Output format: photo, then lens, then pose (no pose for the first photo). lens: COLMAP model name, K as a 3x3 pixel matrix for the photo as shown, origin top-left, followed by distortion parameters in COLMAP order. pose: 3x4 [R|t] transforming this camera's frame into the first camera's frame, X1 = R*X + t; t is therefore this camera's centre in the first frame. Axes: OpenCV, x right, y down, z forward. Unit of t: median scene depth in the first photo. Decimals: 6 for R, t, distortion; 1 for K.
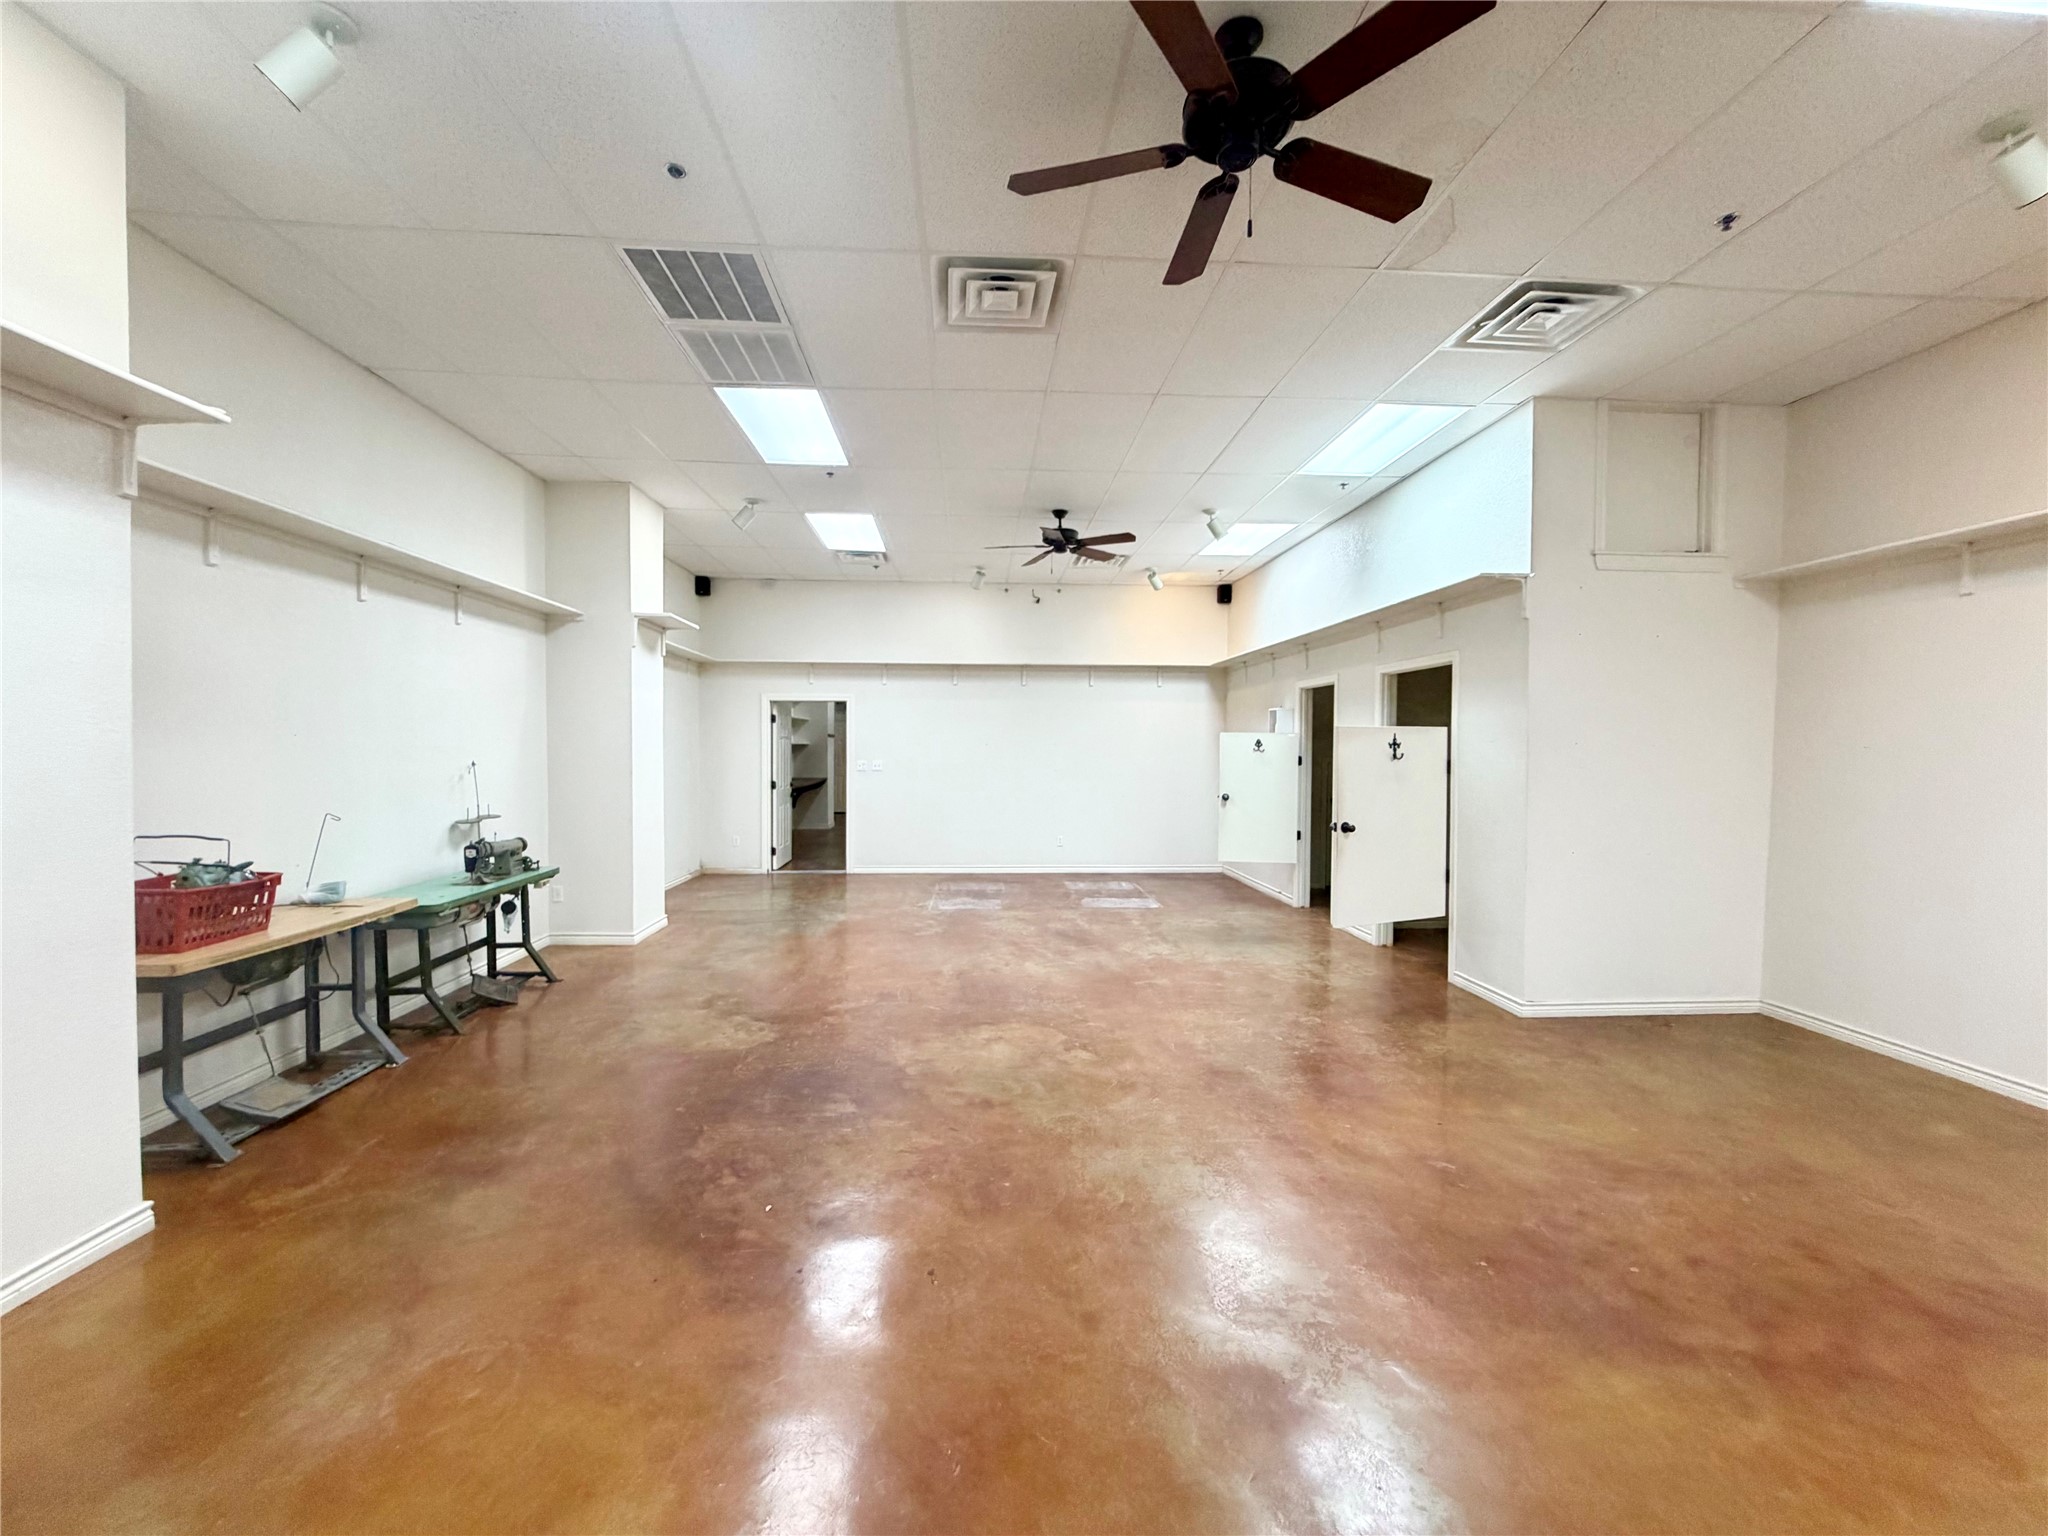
lens RADIAL K [[799.1, 0, 1029.2], [0, 799.1, 765.9], [0, 0, 1]] dist [0.000393, 0.000008]
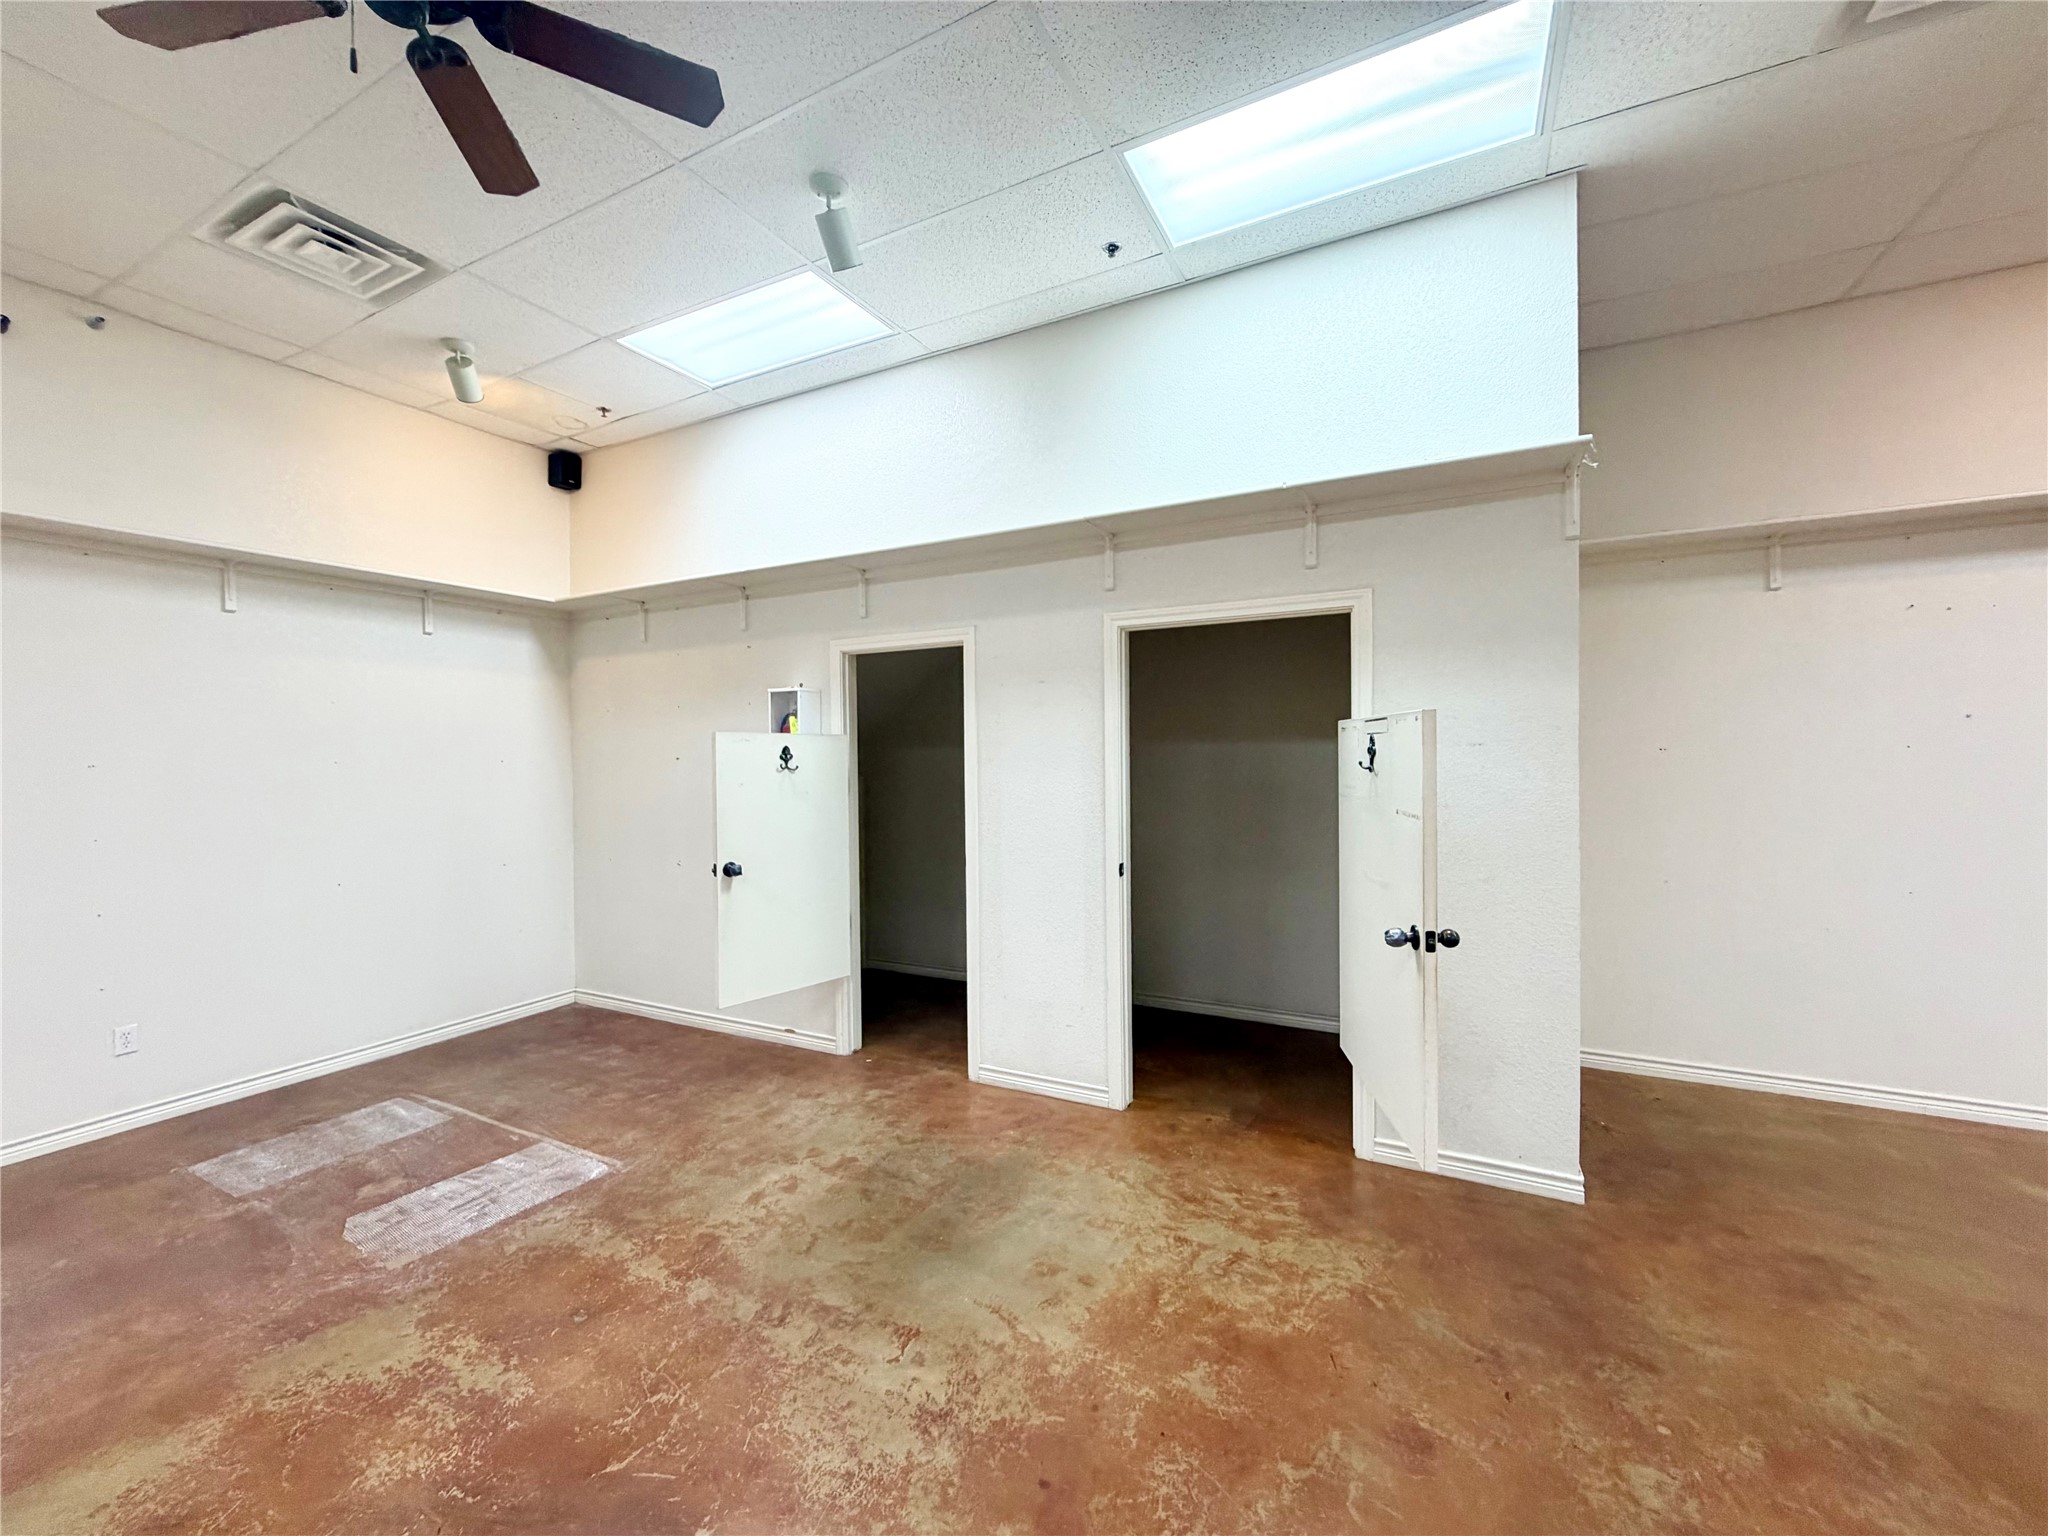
lens RADIAL K [[799.1, 0, 1029.2], [0, 799.1, 765.9], [0, 0, 1]] dist [0.000393, 0.000008]
pose [[0.520599, -0.010080, 0.853742, -0.060003], [0.030493, 0.999512, -0.006794, -0.011939], [-0.853257, 0.029570, 0.520652, 0.576934]]
